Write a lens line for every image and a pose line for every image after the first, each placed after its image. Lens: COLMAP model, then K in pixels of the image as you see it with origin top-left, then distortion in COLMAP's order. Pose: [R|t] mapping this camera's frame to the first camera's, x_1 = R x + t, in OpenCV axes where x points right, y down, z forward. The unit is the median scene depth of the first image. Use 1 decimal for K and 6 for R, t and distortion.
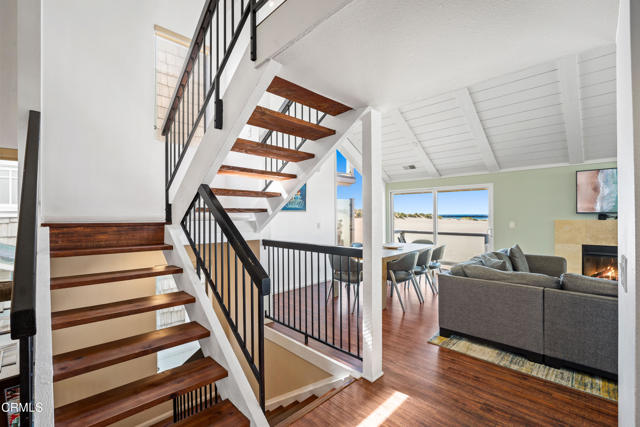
lens RADIAL K [[276.3, 0, 321.3], [0, 276.3, 210.2], [0, 0, 1]] dist [-0.001164, -0.000398]
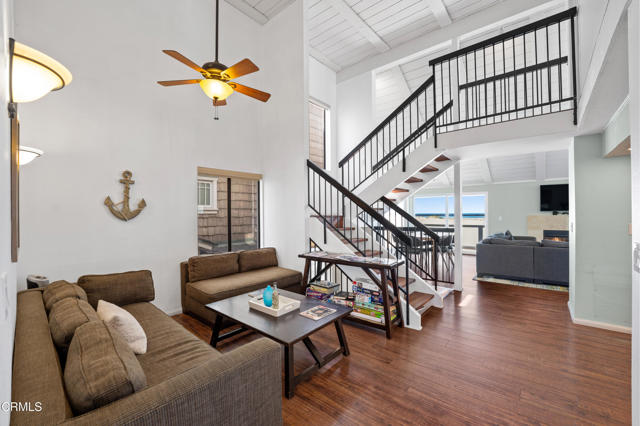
lens RADIAL K [[257.7, 0, 319.5], [0, 257.7, 215.7], [0, 0, 1]] dist [0.000565, 0.000126]
pose [[0.996314, -0.006003, 0.085573, -0.522514], [0.004465, 0.999825, 0.018142, 0.004954], [-0.085667, -0.017693, 0.996167, -0.421255]]
